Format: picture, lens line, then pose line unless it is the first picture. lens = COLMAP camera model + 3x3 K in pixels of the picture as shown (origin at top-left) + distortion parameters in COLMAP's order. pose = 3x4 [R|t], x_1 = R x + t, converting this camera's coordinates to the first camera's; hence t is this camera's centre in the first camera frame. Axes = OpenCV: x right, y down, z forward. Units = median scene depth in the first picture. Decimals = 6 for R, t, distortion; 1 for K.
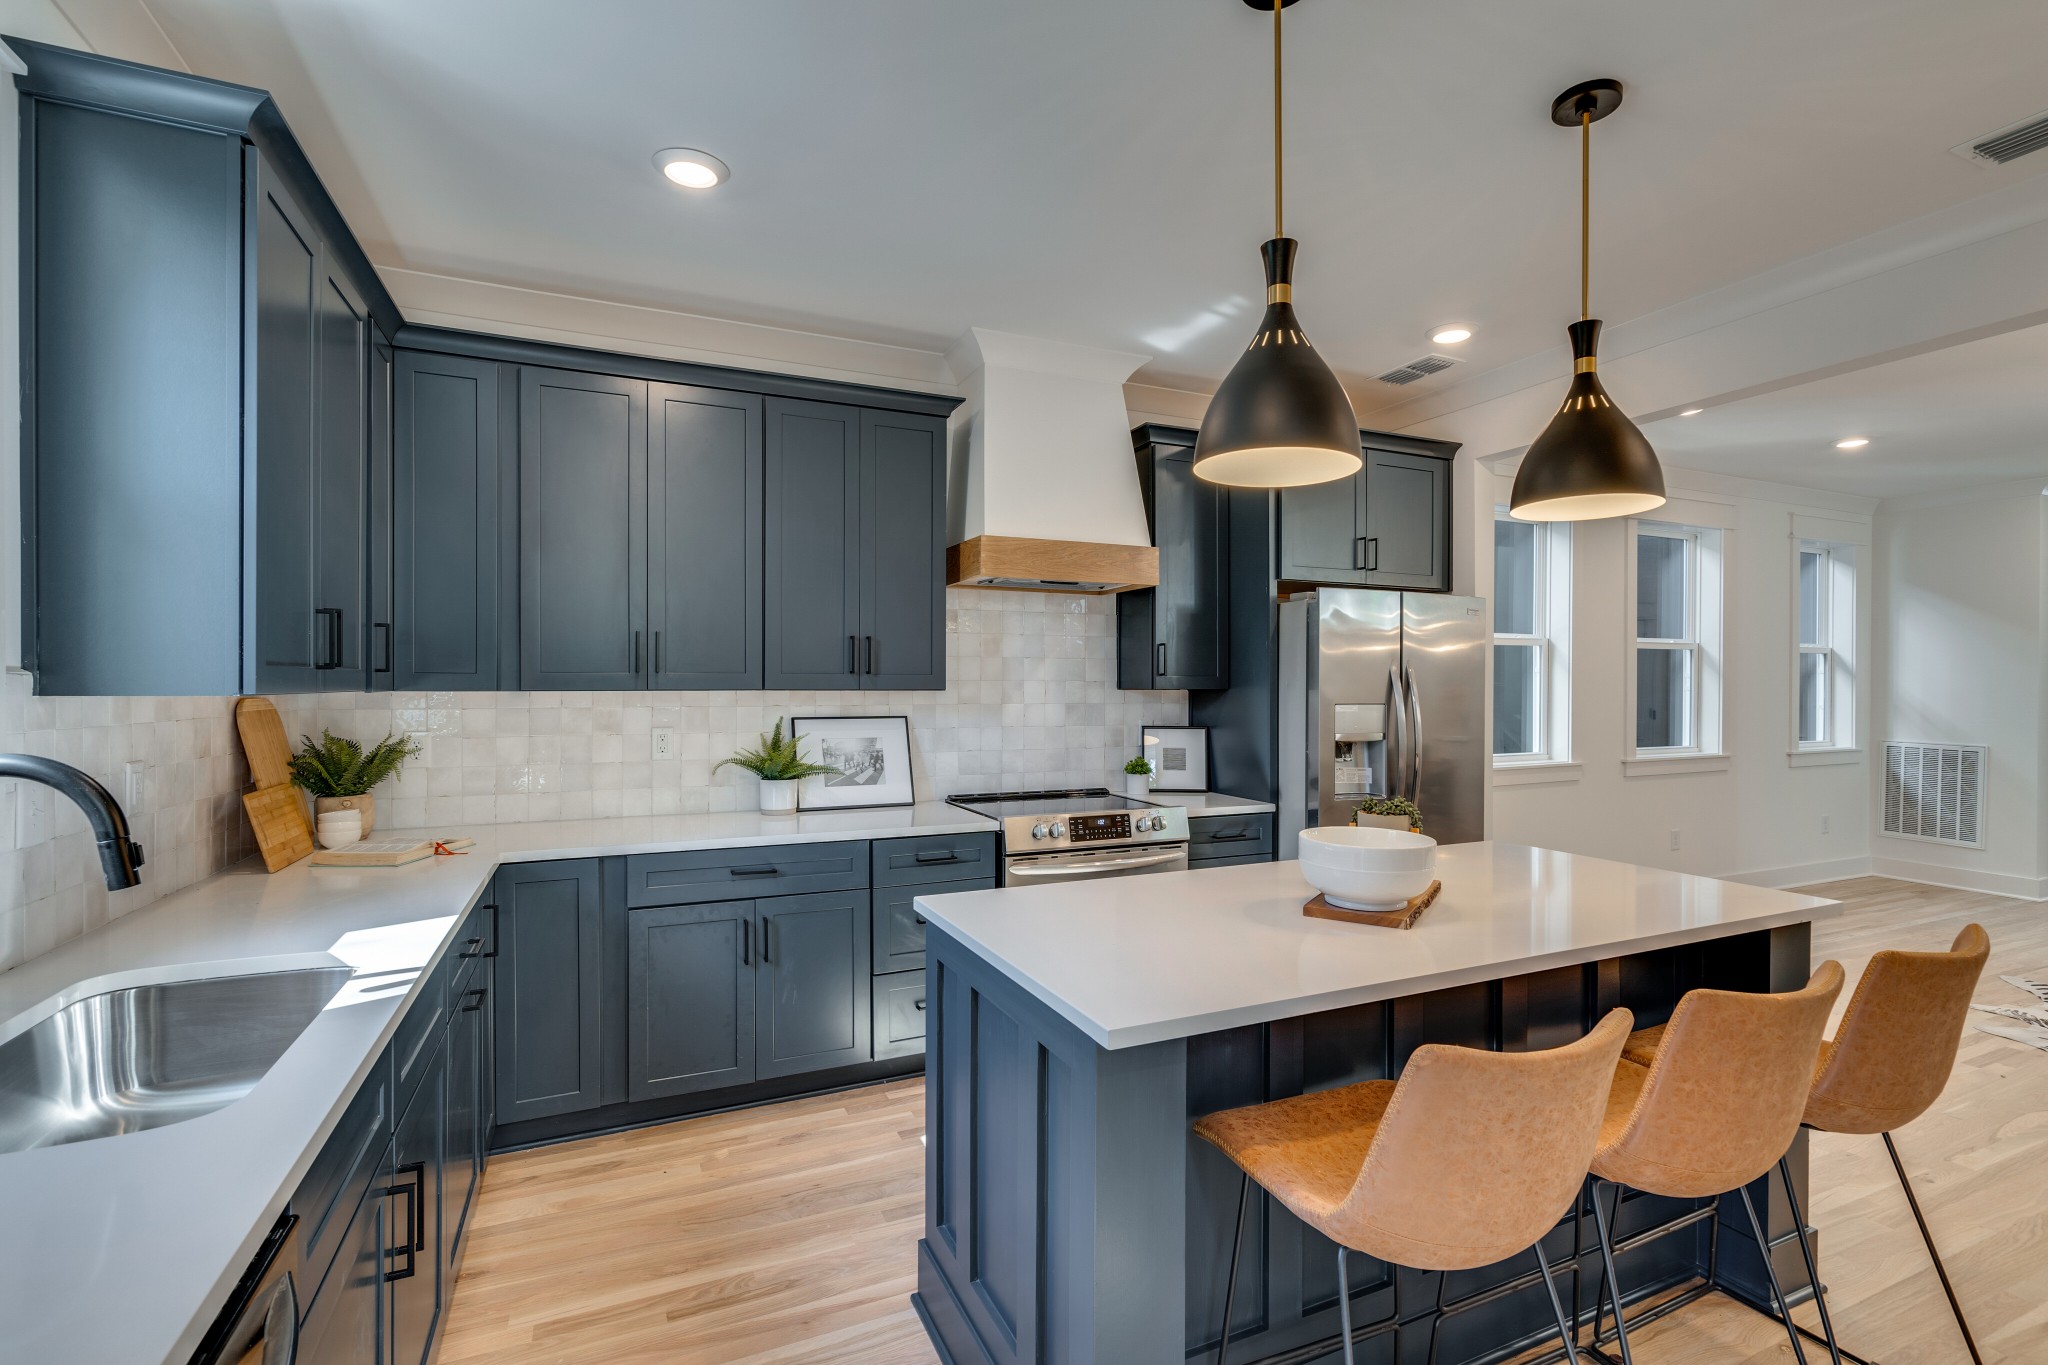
lens RADIAL K [[934.8, 0, 1024.3], [0, 934.8, 685.0], [0, 0, 1]] dist [-0.001183, 0.000795]
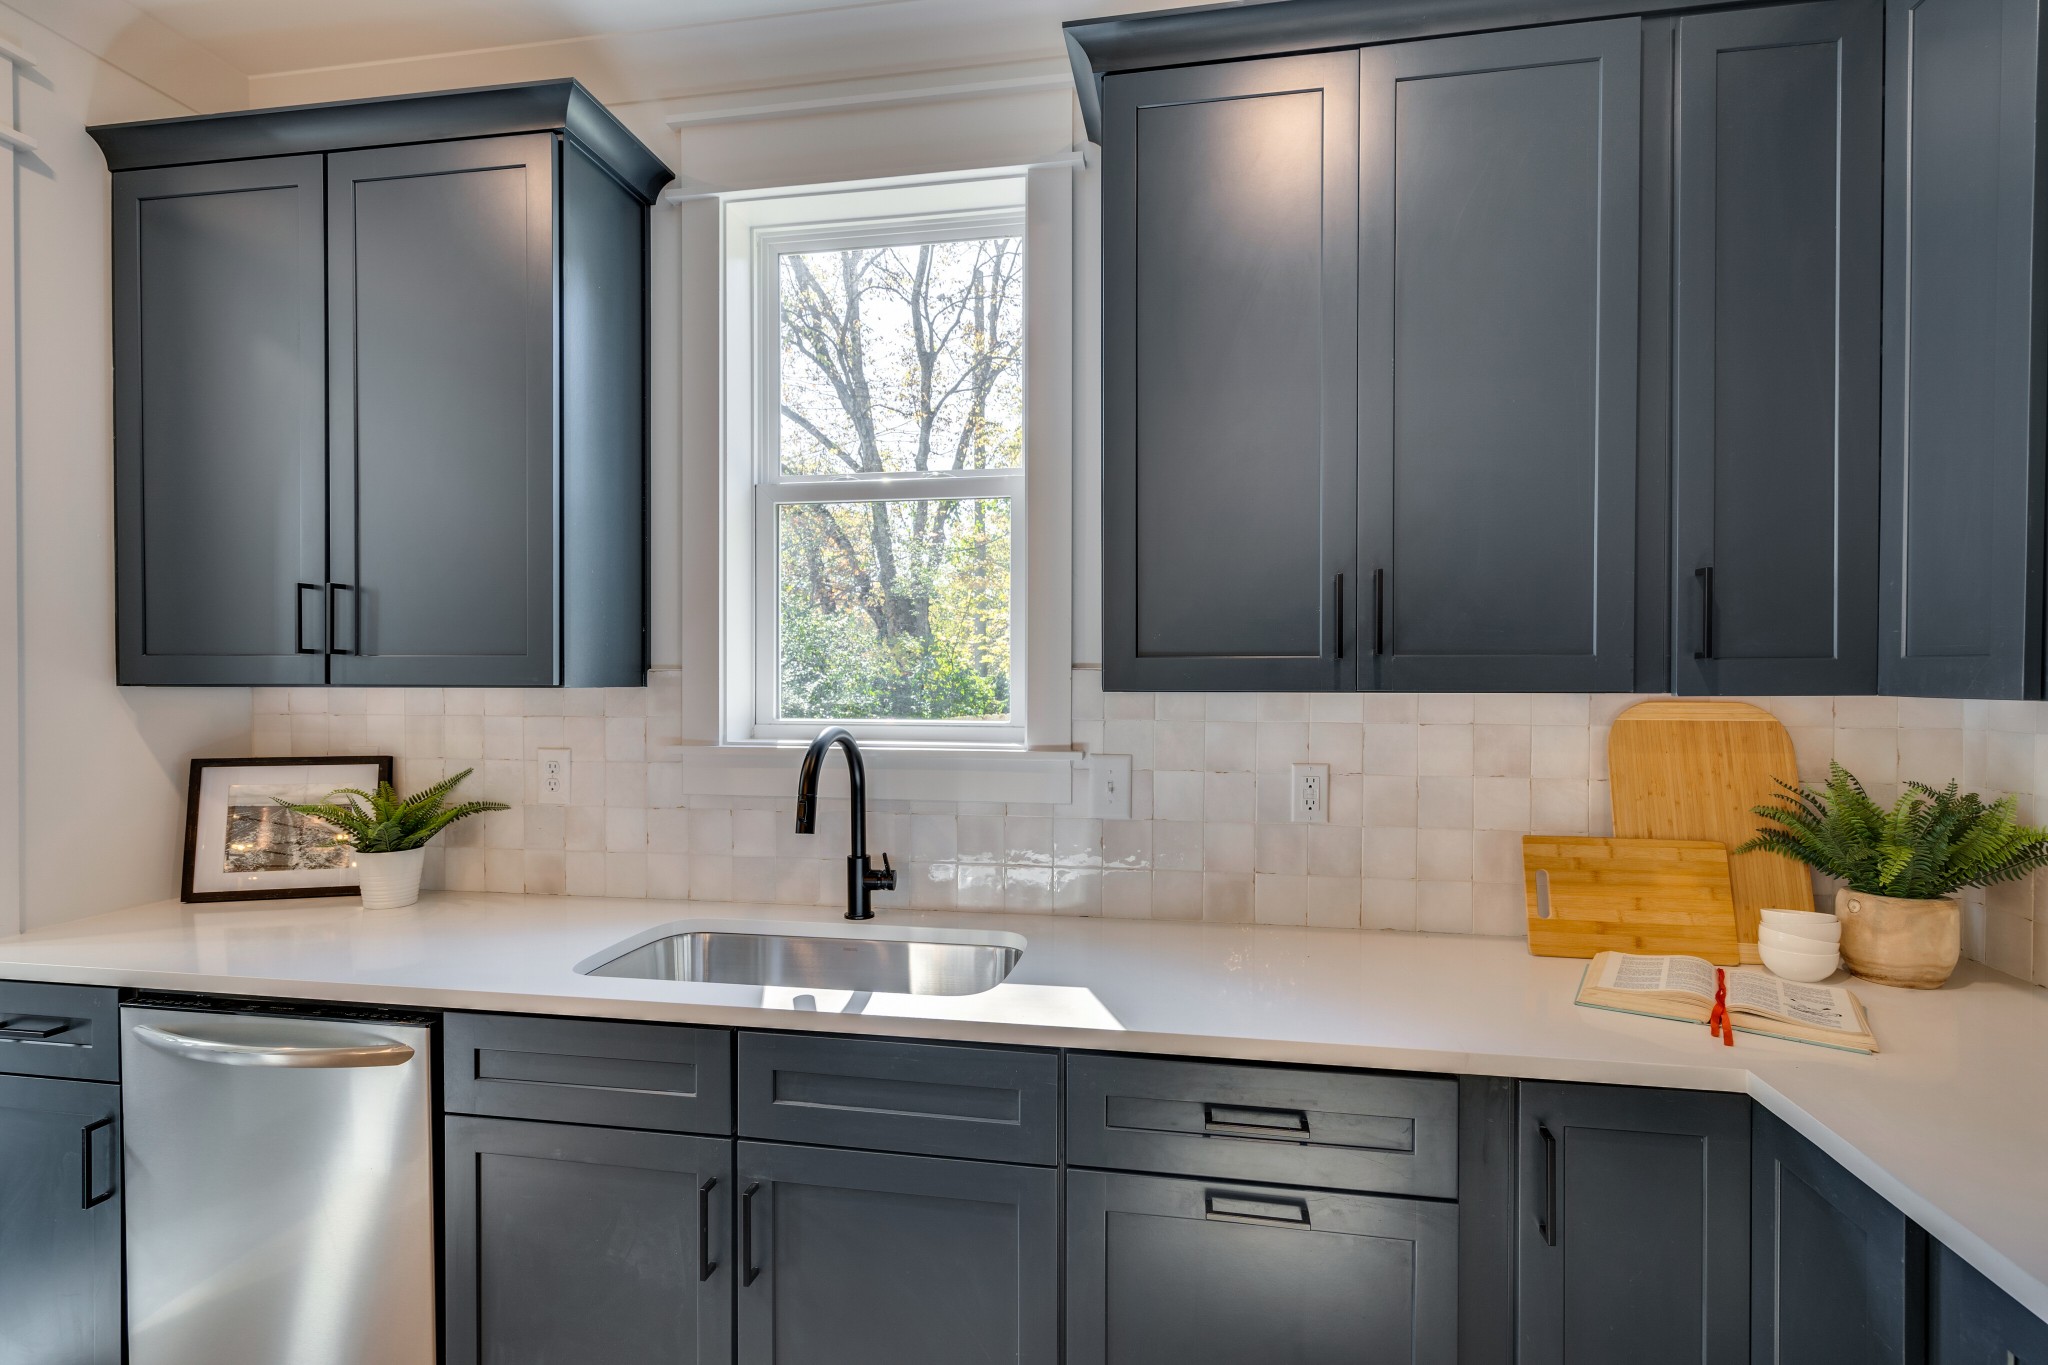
lens RADIAL K [[998.7, 0, 1024.8], [0, 998.7, 688.0], [0, 0, 1]] dist [-0.001432, -0.000283]
pose [[-0.565181, 0.007022, -0.824937, 0.002556], [-0.005376, 0.999911, 0.012194, -0.000722], [0.824949, 0.011327, -0.565093, 0.406854]]
